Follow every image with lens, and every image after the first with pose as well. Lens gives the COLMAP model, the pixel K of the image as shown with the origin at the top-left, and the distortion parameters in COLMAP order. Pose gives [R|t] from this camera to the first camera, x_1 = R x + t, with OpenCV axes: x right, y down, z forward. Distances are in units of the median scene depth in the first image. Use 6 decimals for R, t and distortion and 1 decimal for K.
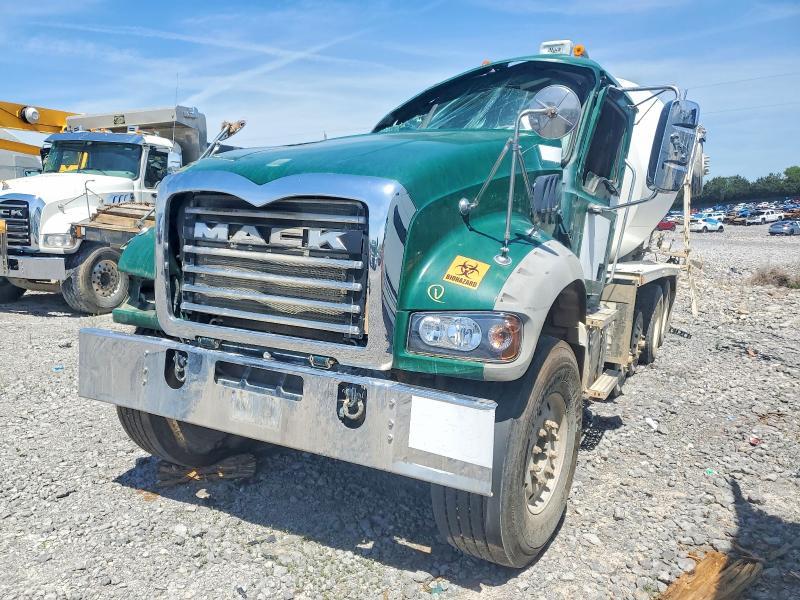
lens RADIAL K [[581.1, 0, 400.0], [0, 581.1, 300.0], [0, 0, 1]] dist [0.117897, -0.129669]
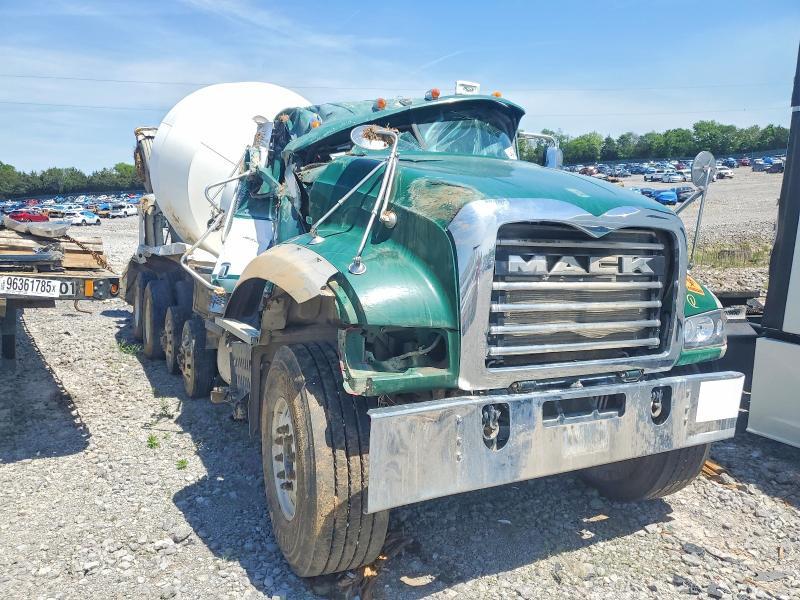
lens RADIAL K [[581.1, 0, 400.0], [0, 581.1, 300.0], [0, 0, 1]] dist [0.117897, -0.129669]
pose [[0.595619, -0.111644, 0.795471, -1.215062], [0.103417, 0.992711, 0.061892, -0.144001], [-0.796582, 0.045401, 0.602823, 0.637677]]
